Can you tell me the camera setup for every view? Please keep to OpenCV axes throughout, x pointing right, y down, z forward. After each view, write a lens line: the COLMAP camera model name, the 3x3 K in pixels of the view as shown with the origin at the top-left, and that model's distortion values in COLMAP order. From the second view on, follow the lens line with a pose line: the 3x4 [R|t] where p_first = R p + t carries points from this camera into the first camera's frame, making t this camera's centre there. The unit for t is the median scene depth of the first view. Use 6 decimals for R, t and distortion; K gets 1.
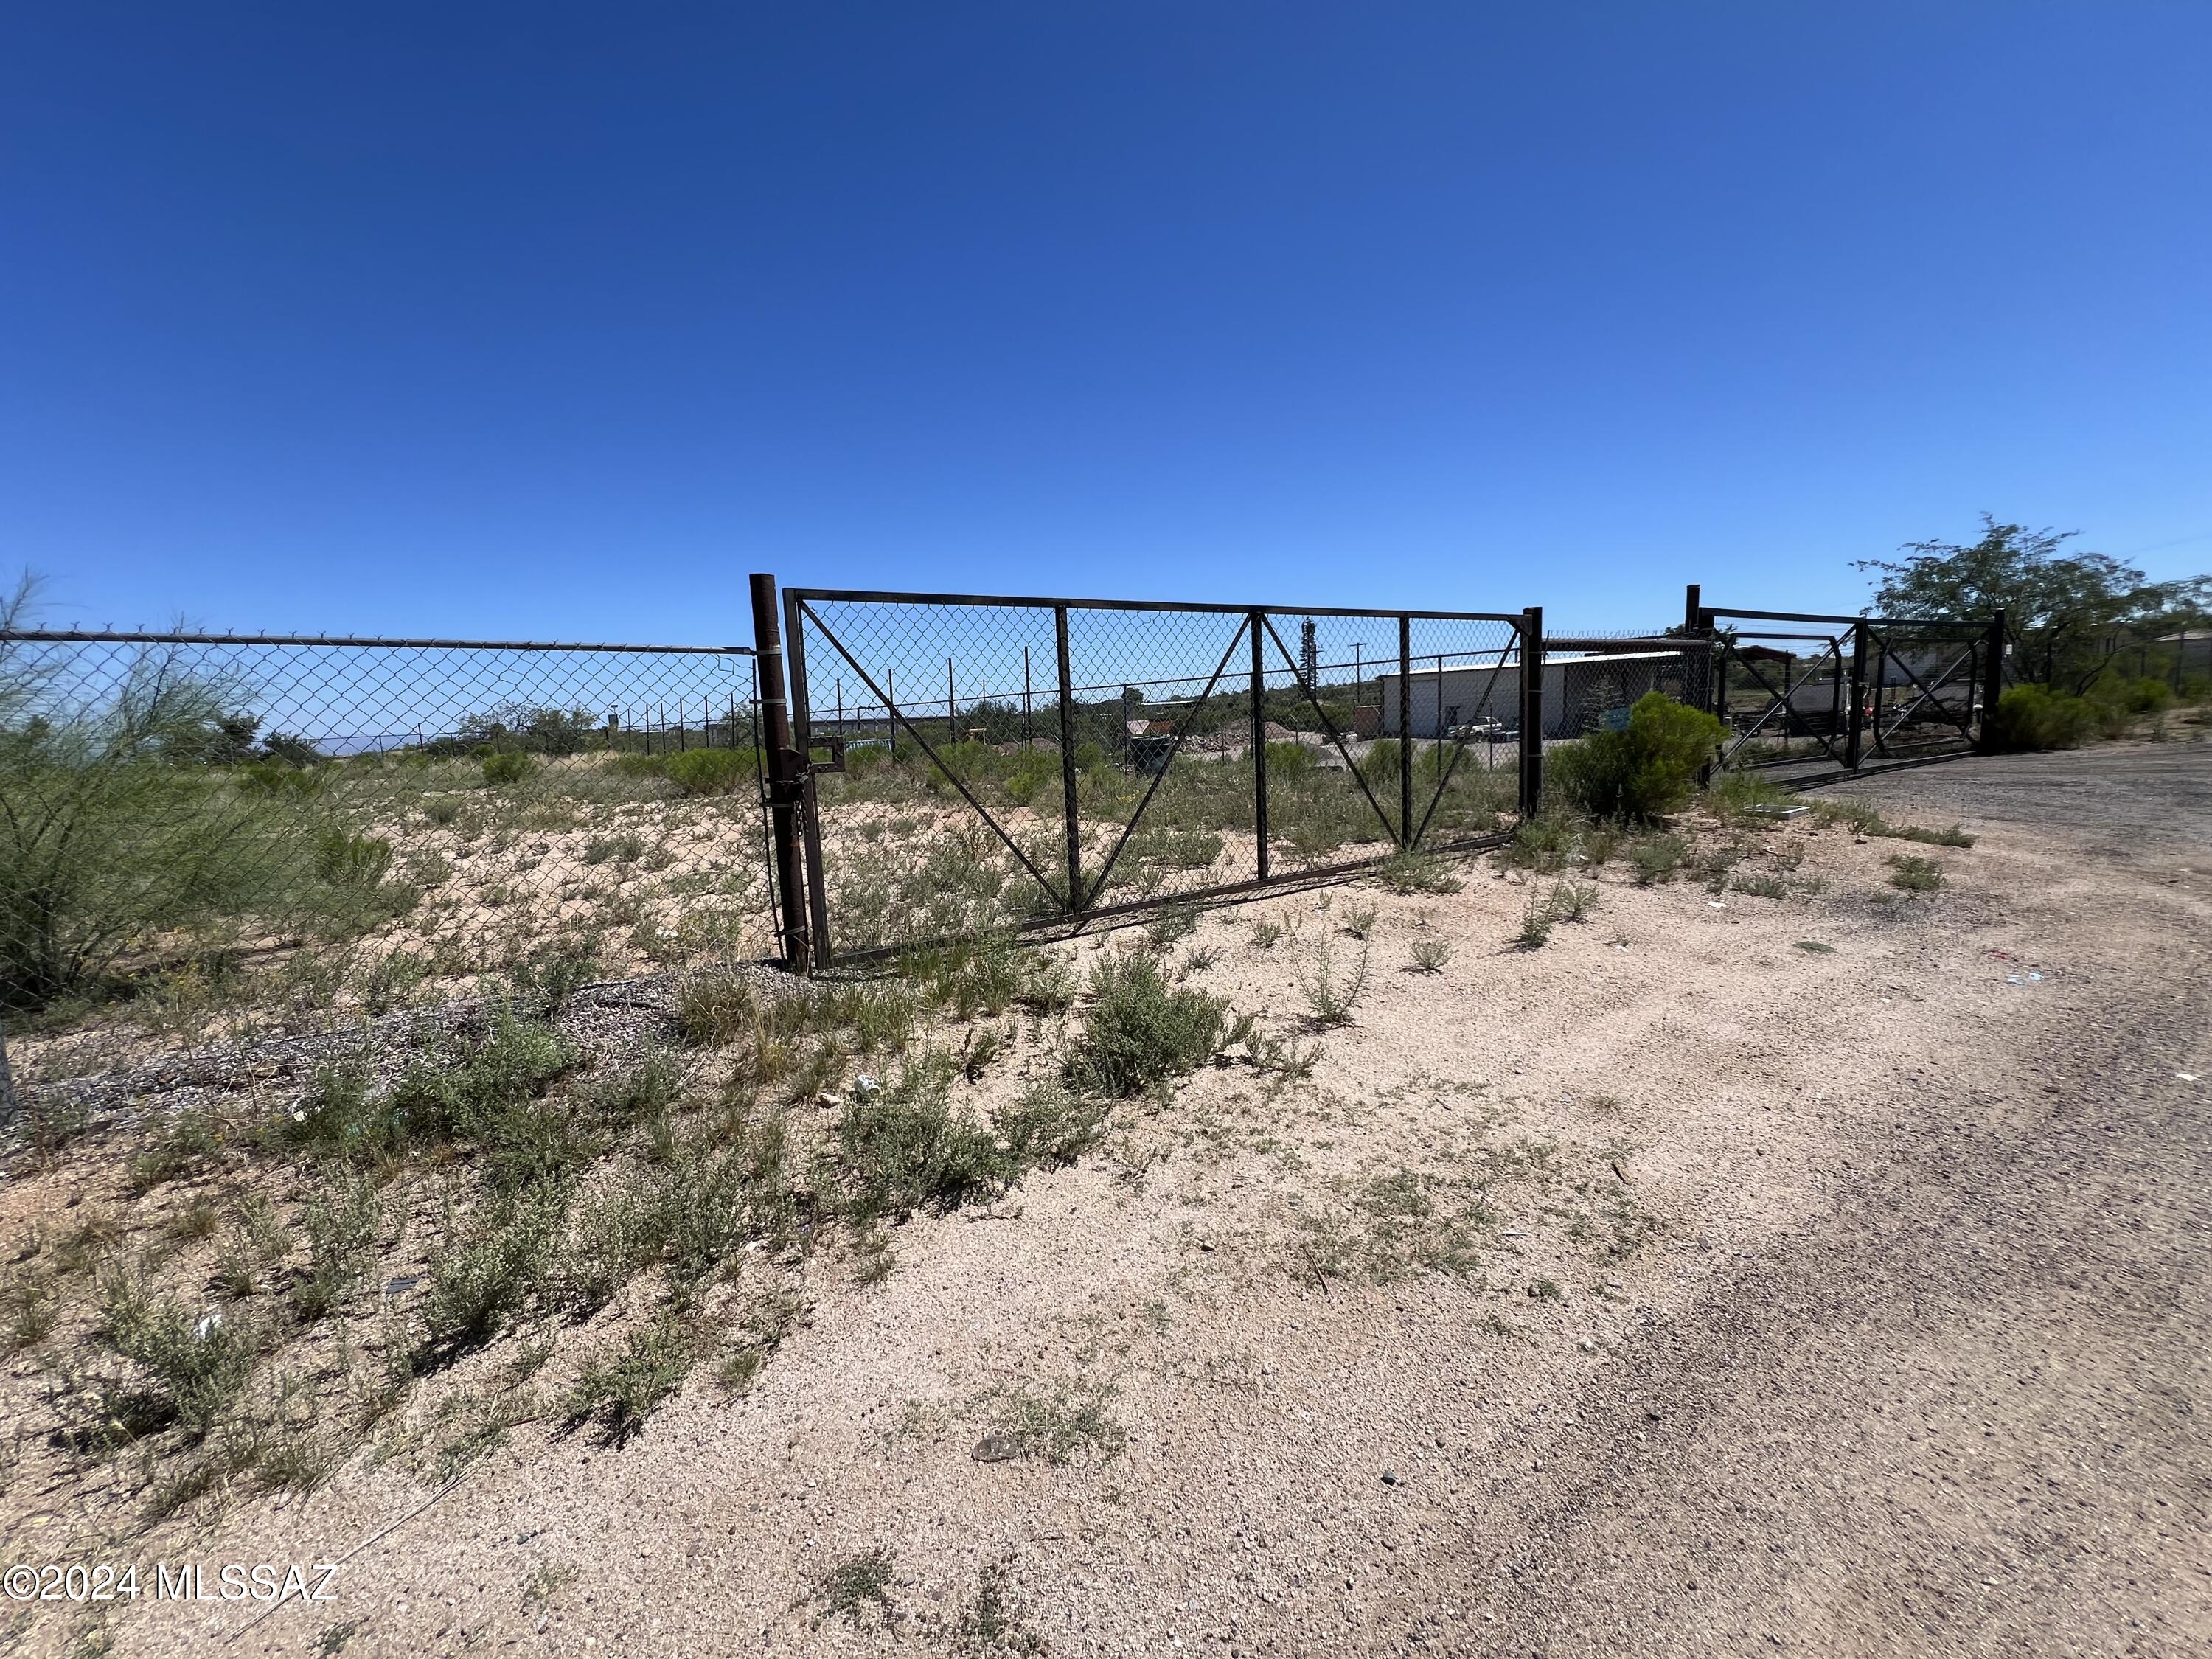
lens RADIAL K [[888.1, 0, 1110.2], [0, 888.1, 833.0], [0, 0, 1]] dist [-0.004147, 0.000751]
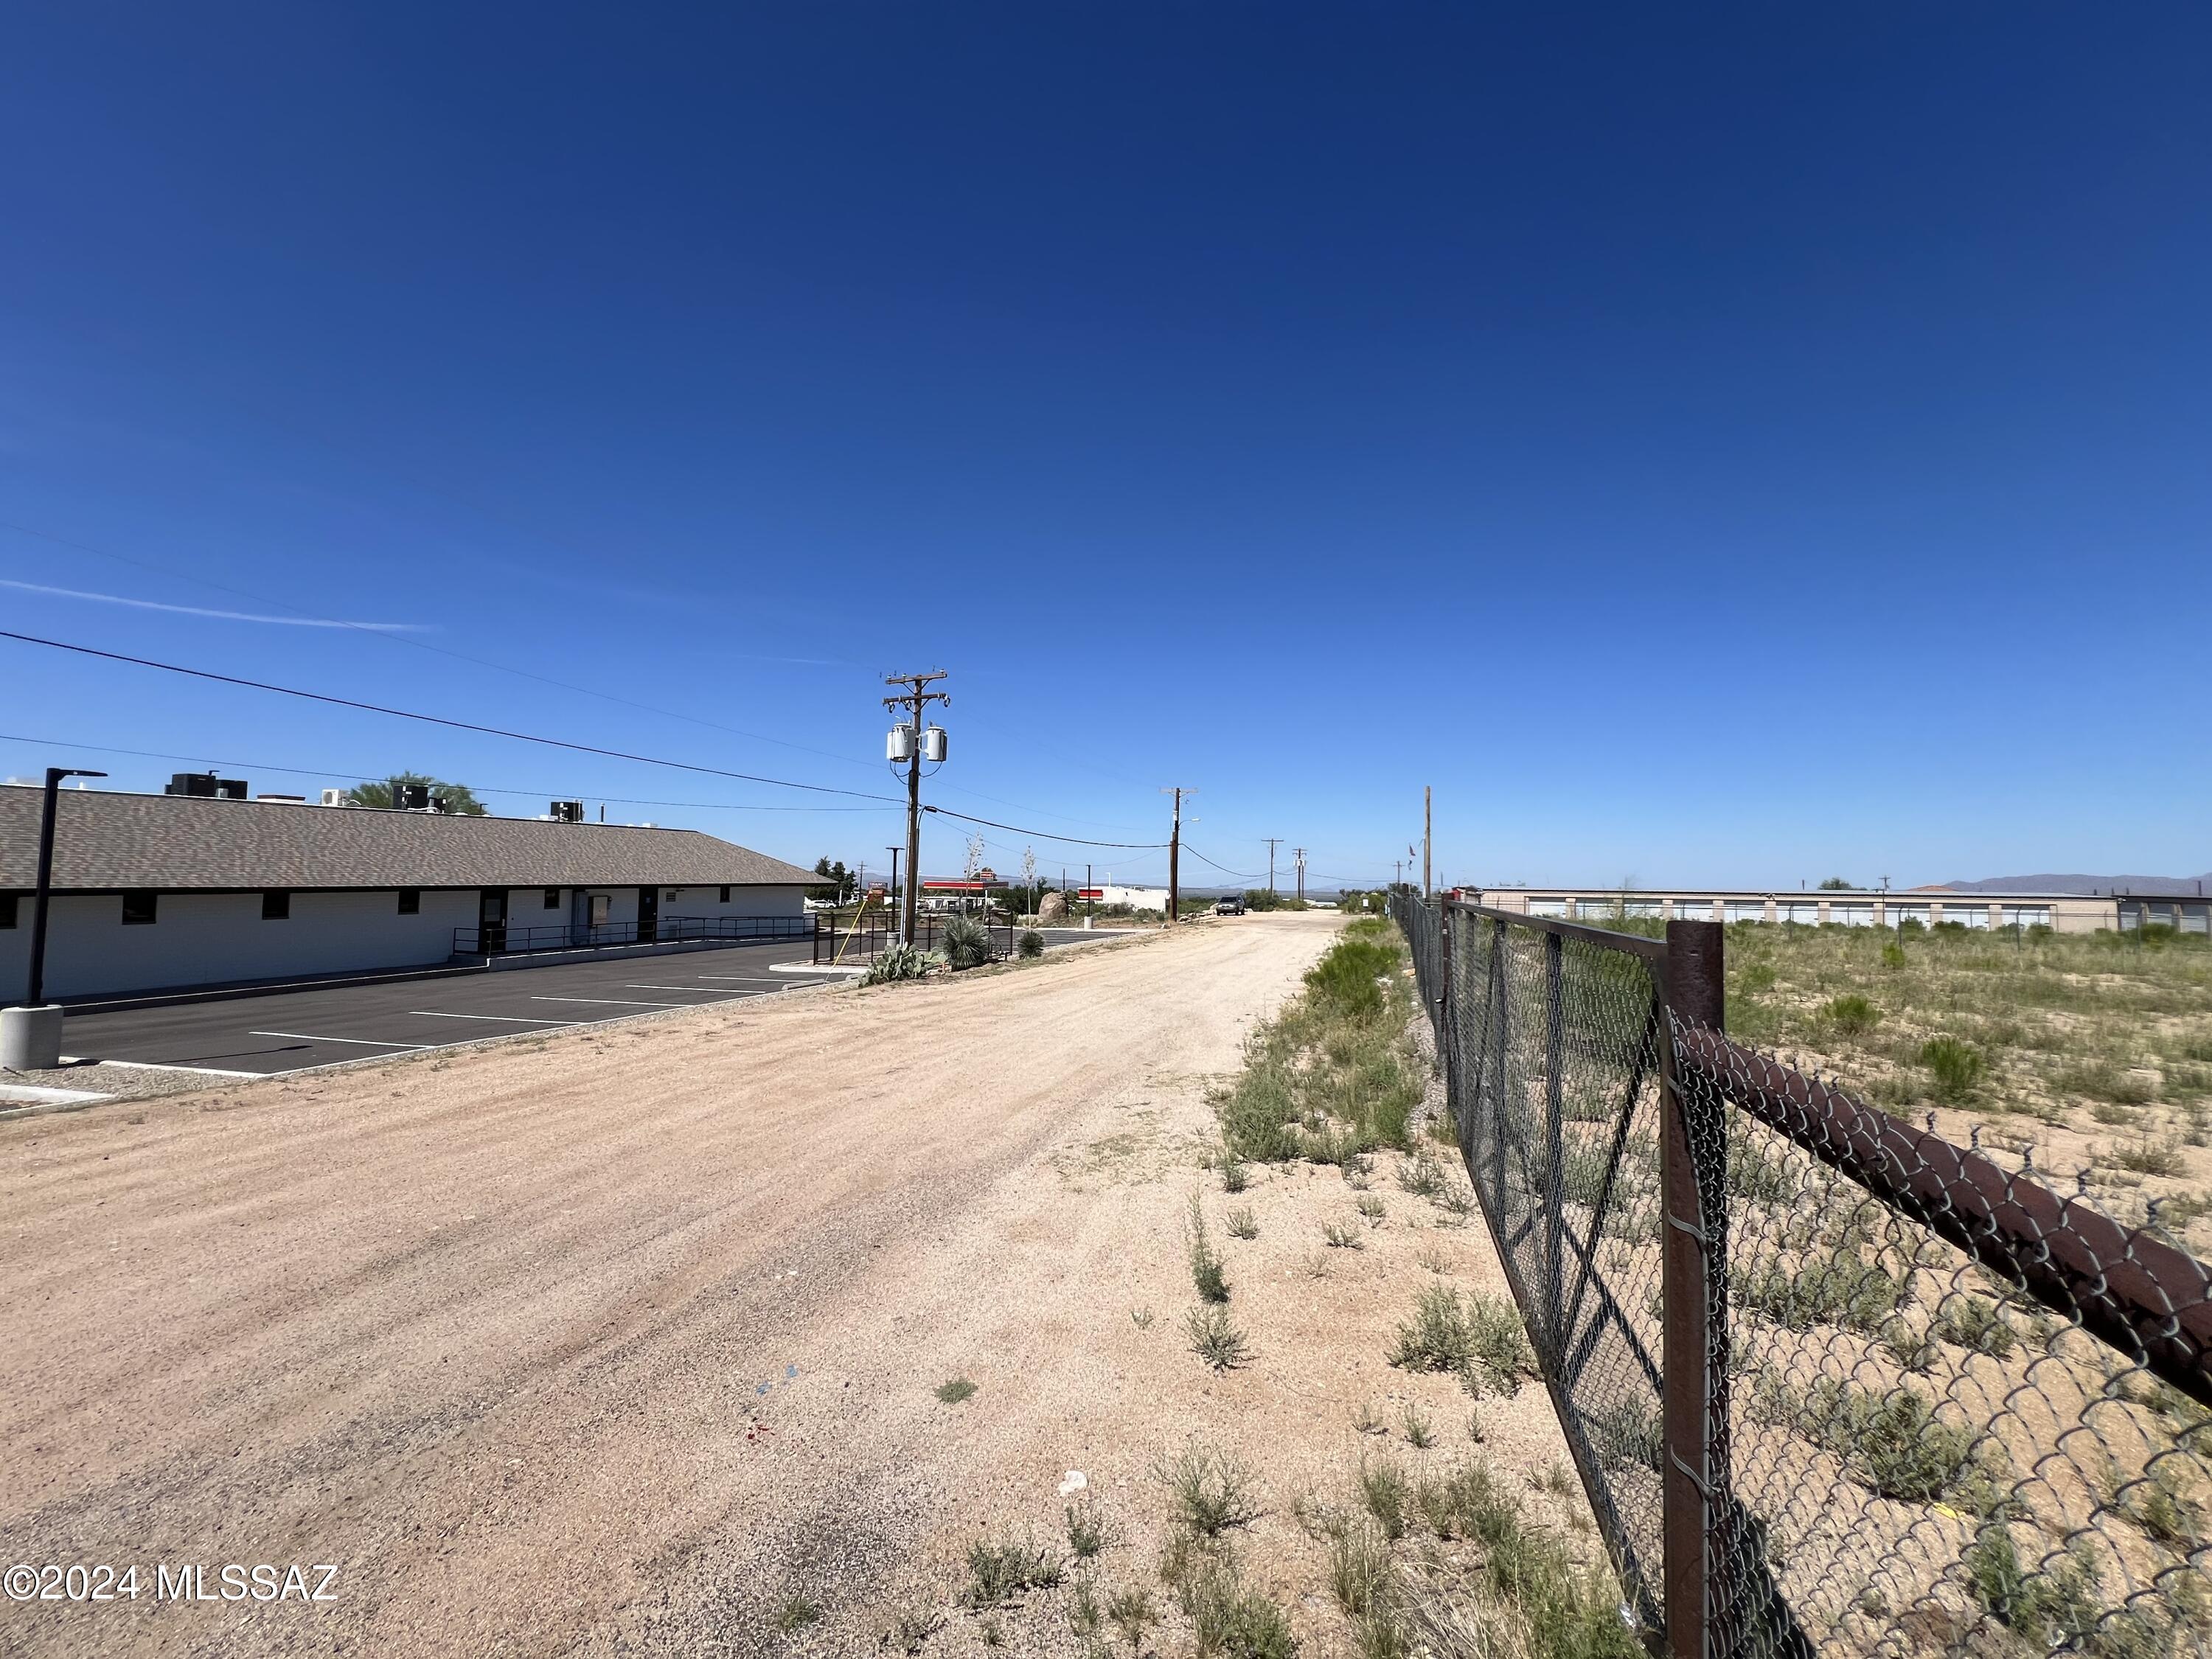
lens RADIAL K [[888.1, 0, 1101.0], [0, 888.1, 825.2], [0, 0, 1]] dist [-0.004147, 0.000751]
pose [[-0.756219, -0.006391, -0.654287, 1.533959], [-0.069157, 0.995132, 0.070211, -0.552429], [0.650653, 0.098344, -0.752980, 2.054966]]
